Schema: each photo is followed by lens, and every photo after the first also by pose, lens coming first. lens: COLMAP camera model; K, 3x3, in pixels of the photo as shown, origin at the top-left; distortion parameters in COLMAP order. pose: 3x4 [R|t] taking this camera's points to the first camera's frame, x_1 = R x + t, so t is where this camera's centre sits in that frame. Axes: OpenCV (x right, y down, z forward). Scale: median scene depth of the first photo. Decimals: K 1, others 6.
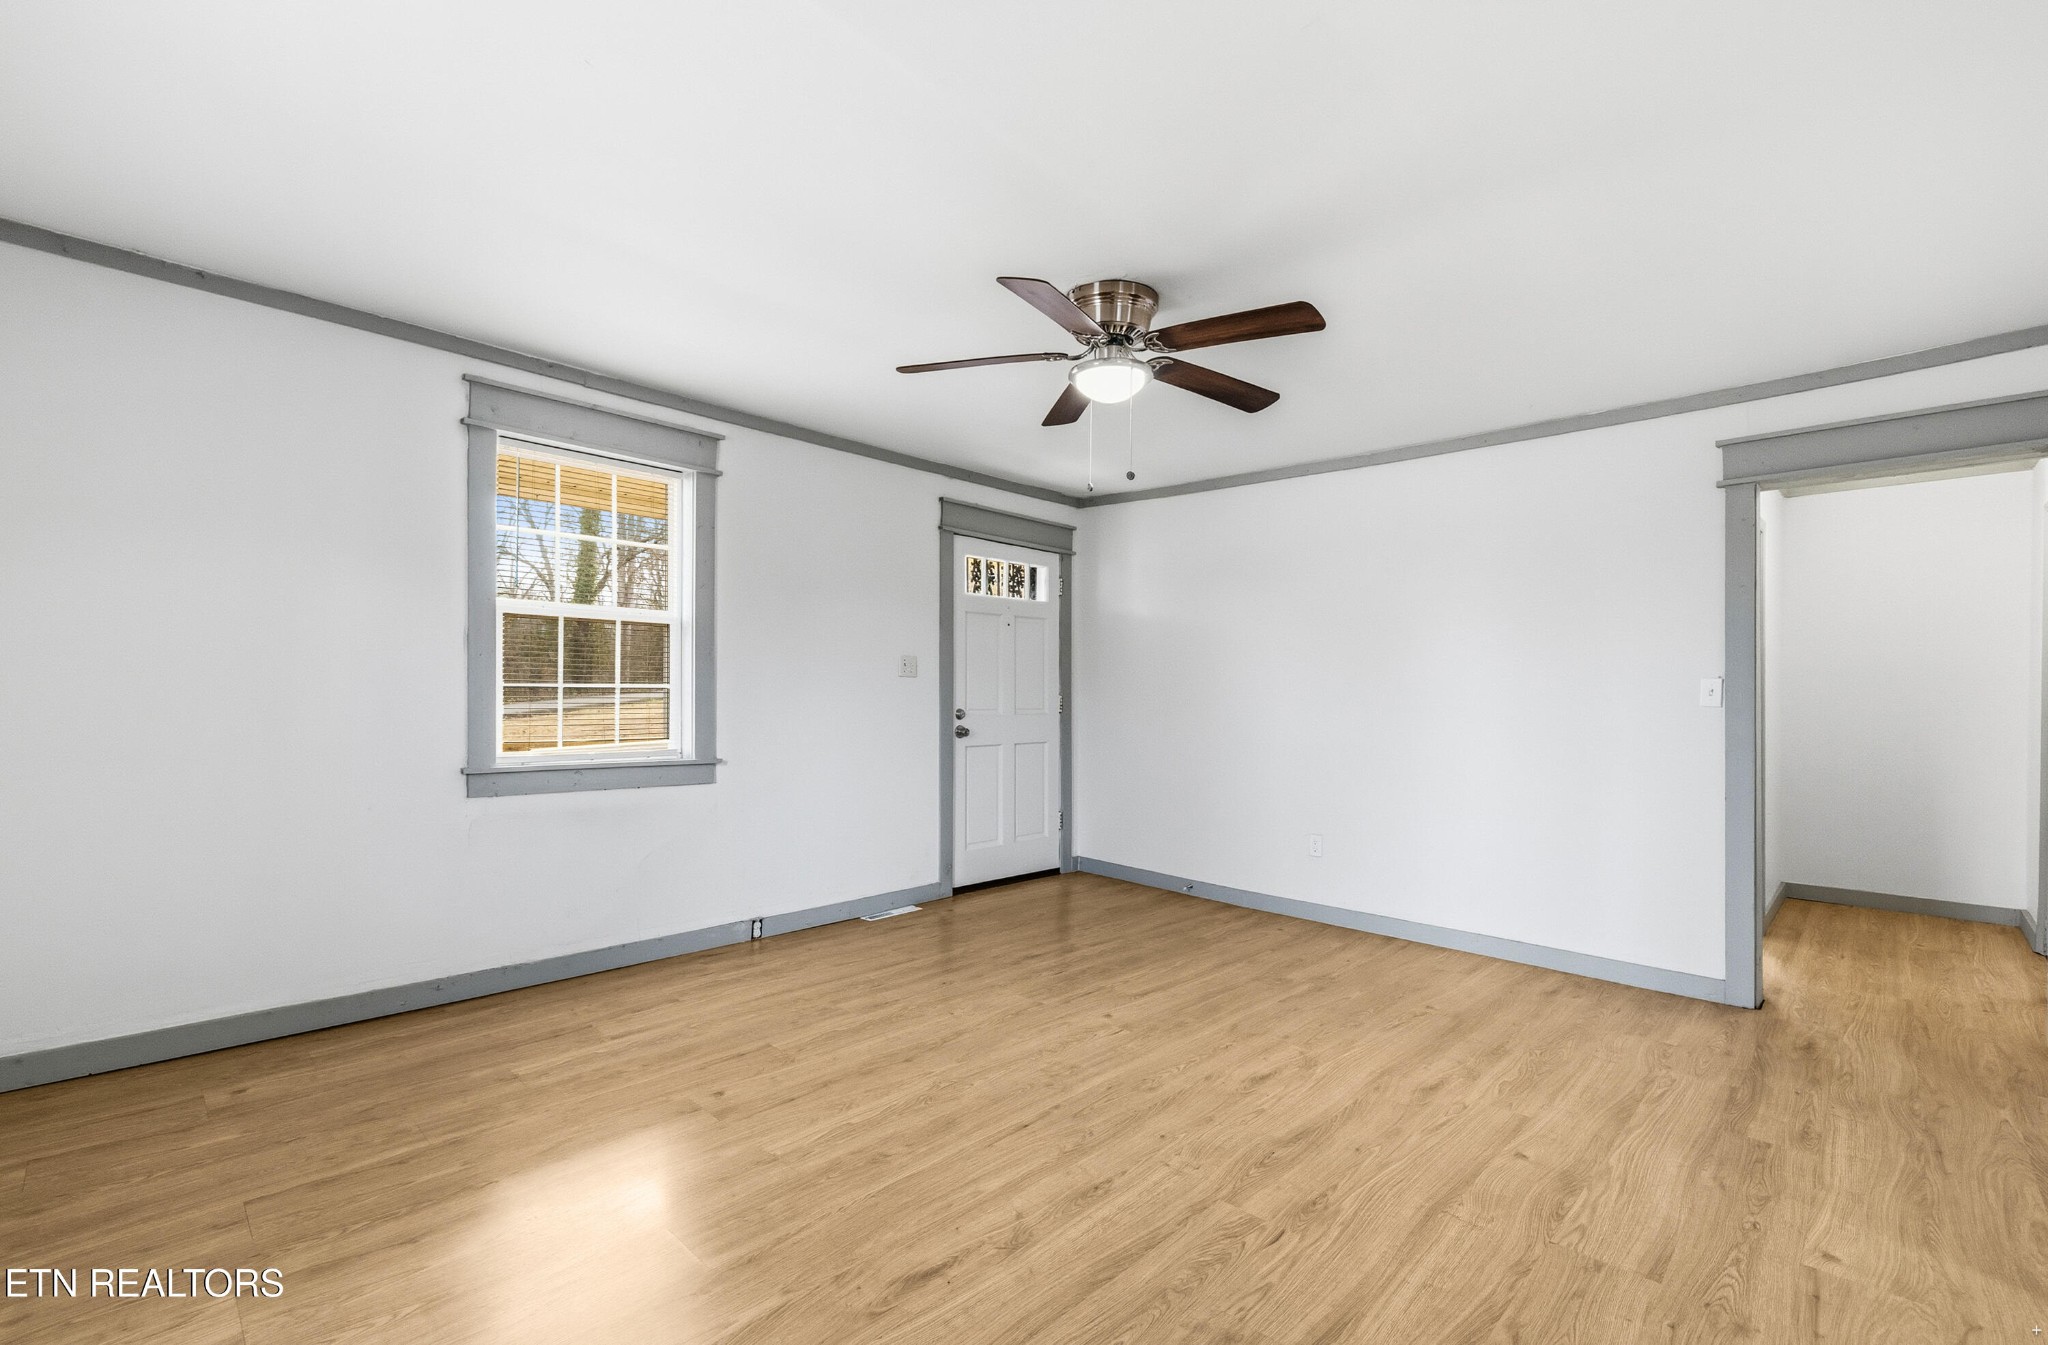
lens RADIAL K [[887.9, 0, 1025.5], [0, 887.9, 702.9], [0, 0, 1]] dist [0.000083, 0.000009]
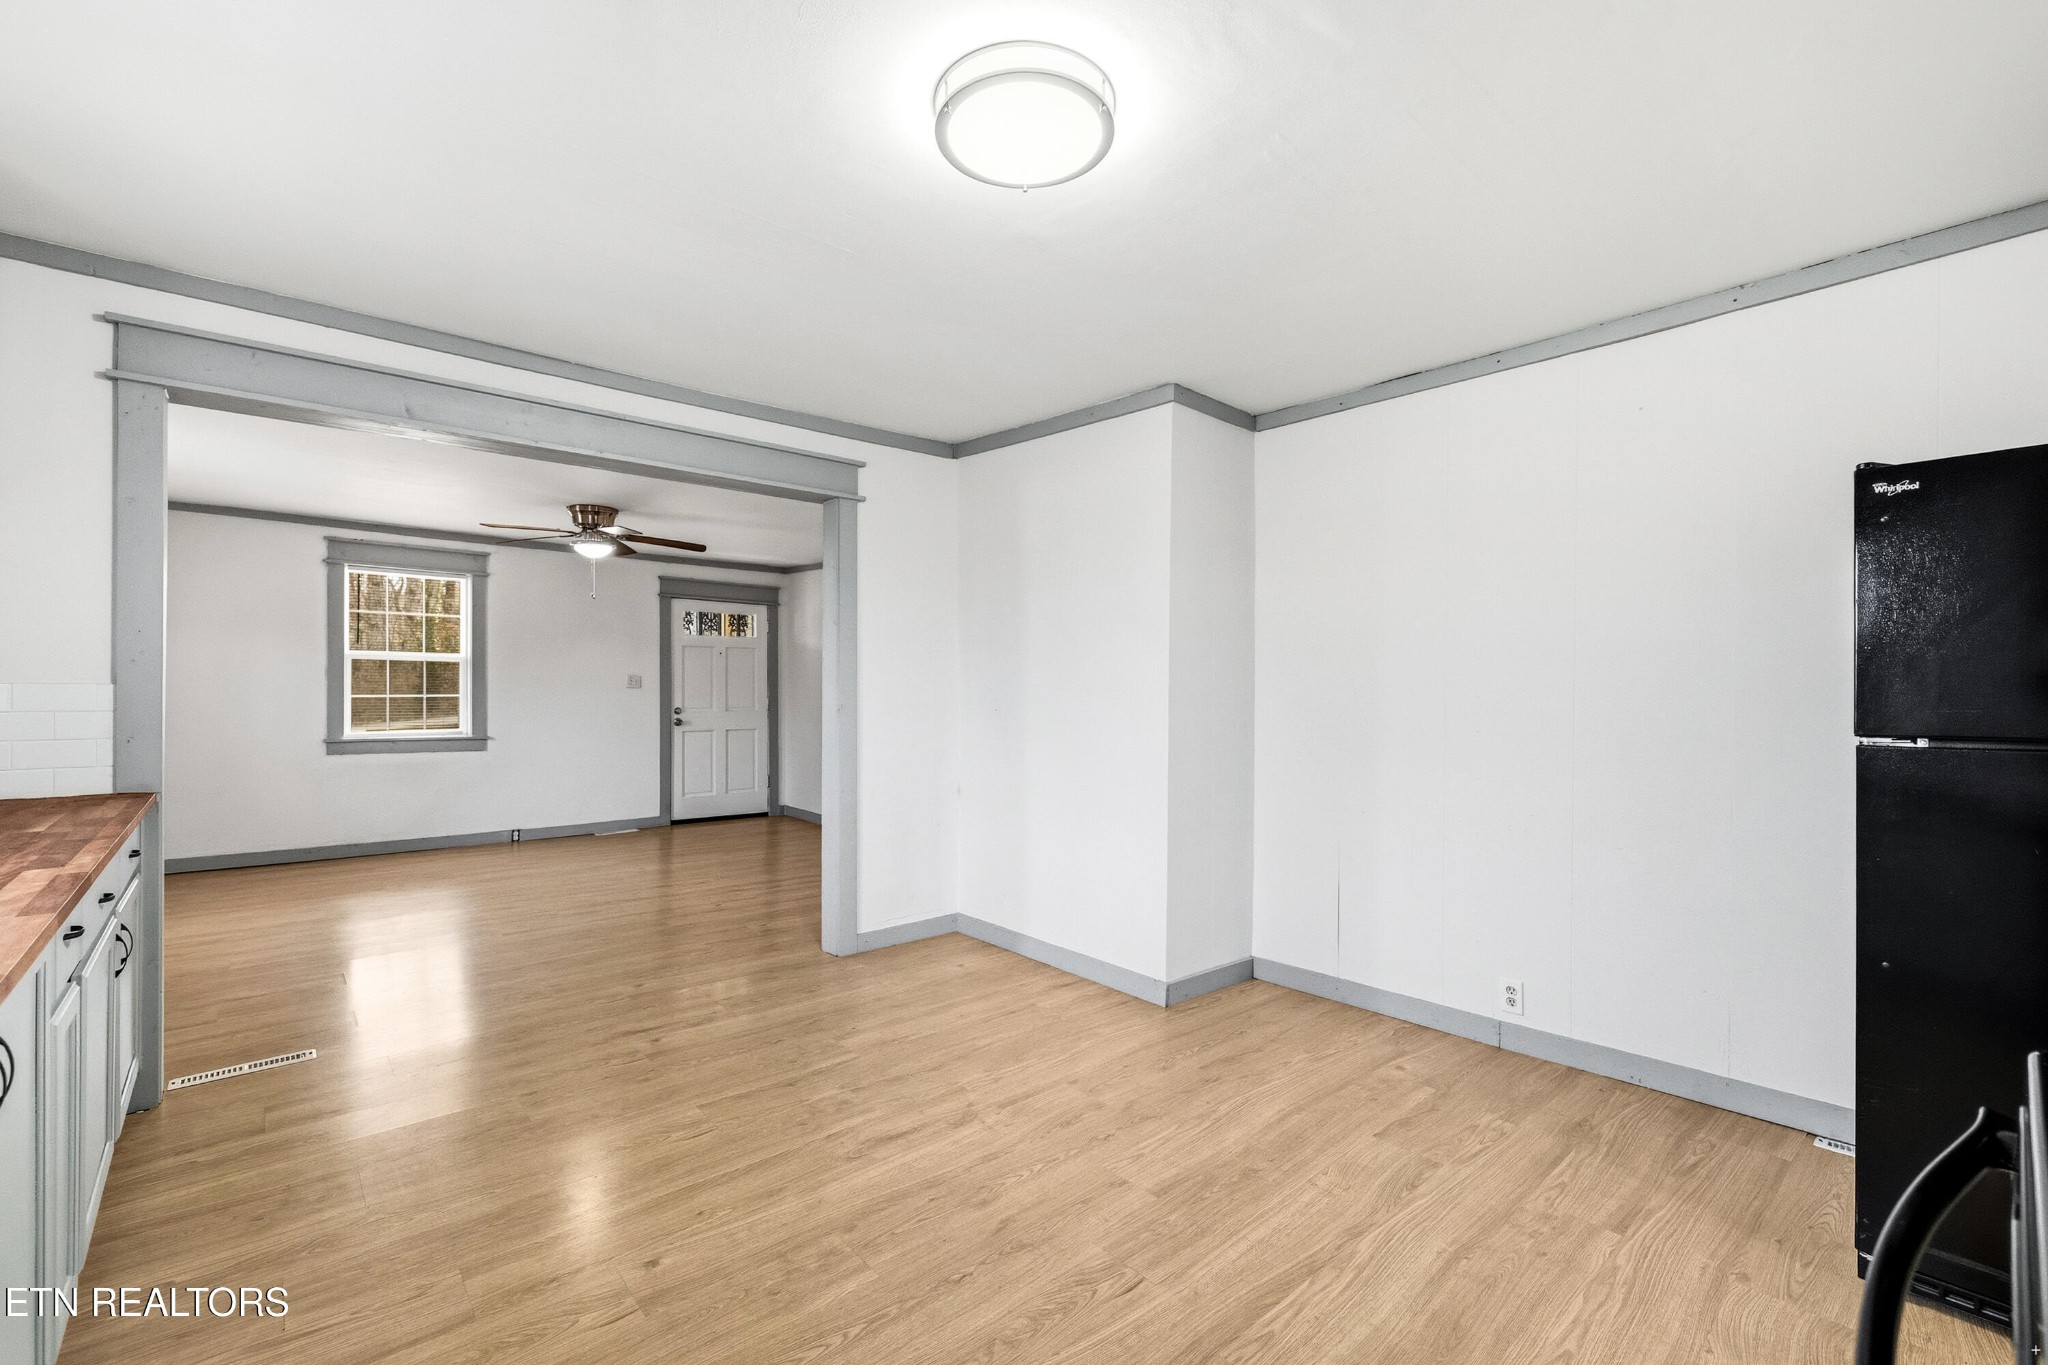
lens RADIAL K [[860.1, 0, 1028.3], [0, 860.1, 691.7], [0, 0, 1]] dist [0.000372, -0.000579]
pose [[0.997451, -0.009679, -0.070697, 0.883302], [0.008543, 0.999830, -0.016353, 0.011953], [0.070844, 0.015708, 0.997364, -0.651957]]
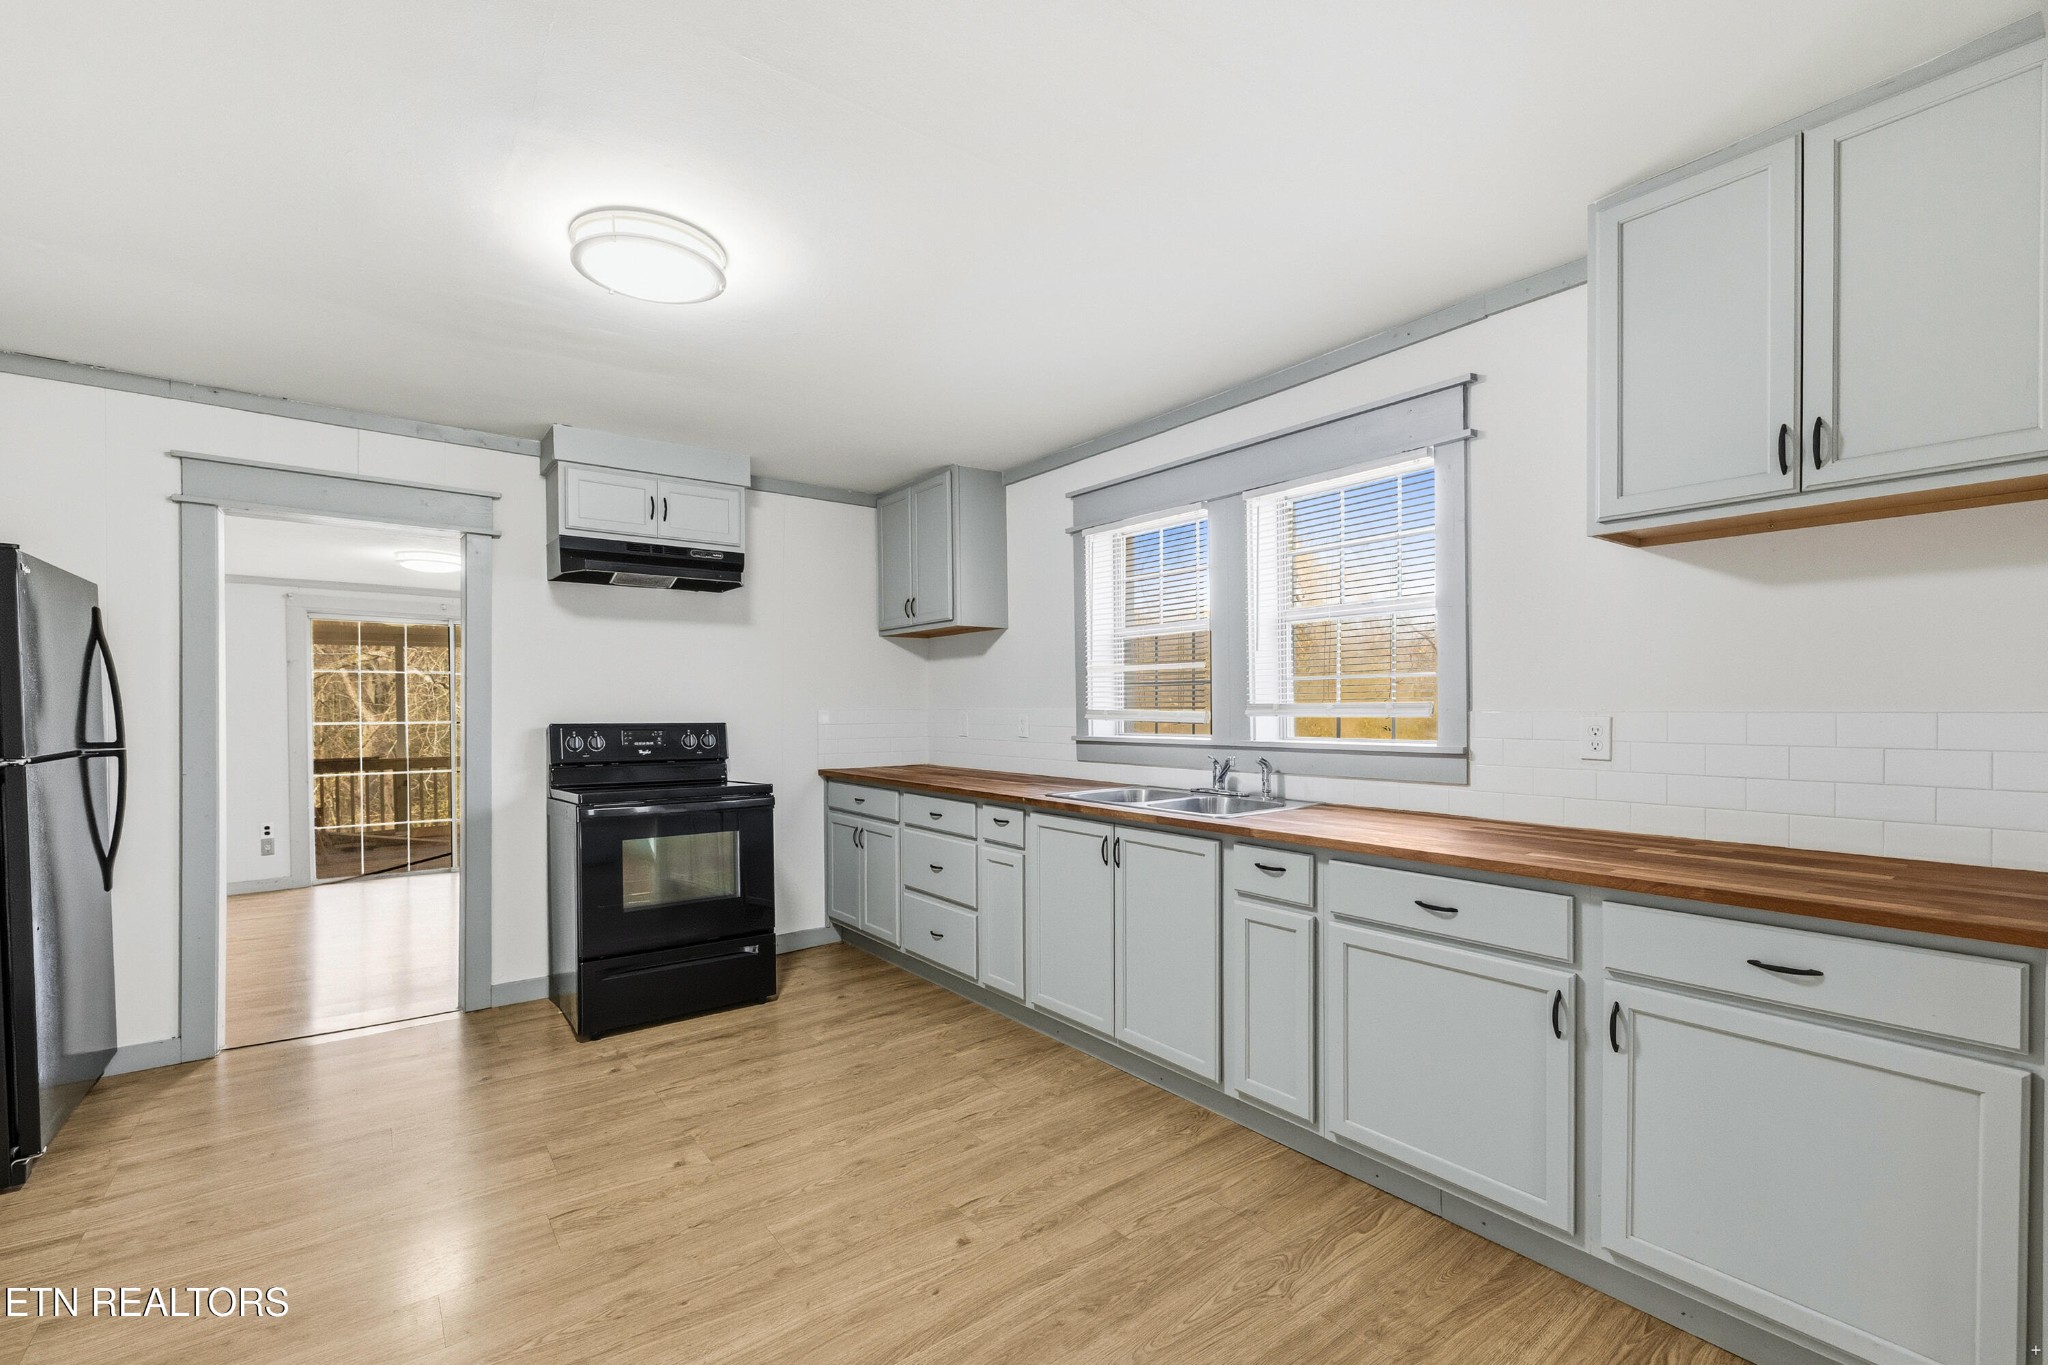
lens RADIAL K [[874.8, 0, 1013.3], [0, 874.8, 719.2], [0, 0, 1]] dist [0.002844, 0.000346]
pose [[-0.988061, -0.009371, 0.153780, 0.528195], [-0.004038, 0.999381, 0.034952, -0.021366], [-0.154013, 0.033914, -0.987487, 0.330371]]
